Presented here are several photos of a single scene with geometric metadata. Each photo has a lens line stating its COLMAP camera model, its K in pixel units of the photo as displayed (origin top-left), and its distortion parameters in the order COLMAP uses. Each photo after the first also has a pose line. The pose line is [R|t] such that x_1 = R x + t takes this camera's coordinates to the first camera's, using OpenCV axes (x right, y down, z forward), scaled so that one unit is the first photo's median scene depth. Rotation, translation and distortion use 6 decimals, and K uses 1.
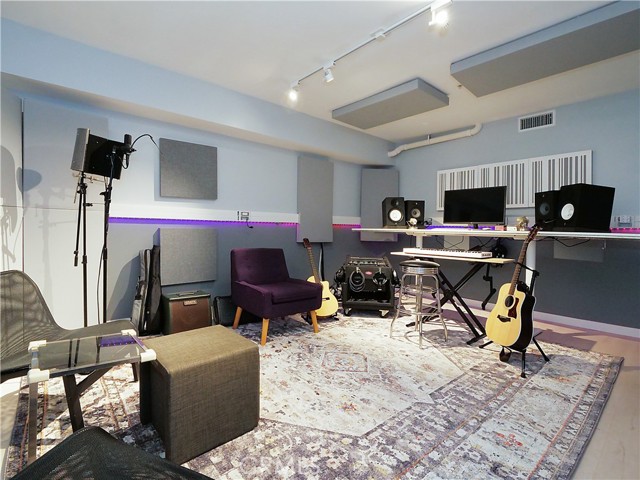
lens RADIAL K [[312.7, 0, 321.3], [0, 312.7, 238.0], [0, 0, 1]] dist [-0.004806, -0.000390]
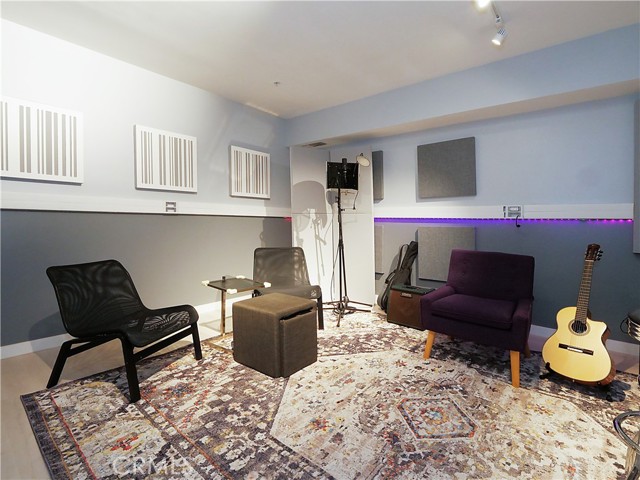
lens RADIAL K [[312.7, 0, 321.6], [0, 312.7, 237.1], [0, 0, 1]] dist [-0.004806, -0.000390]
pose [[0.170219, 0.028139, -0.985004, 0.615401], [-0.044795, 0.998780, 0.020791, -0.001541], [0.984388, 0.040585, 0.171272, 0.547360]]
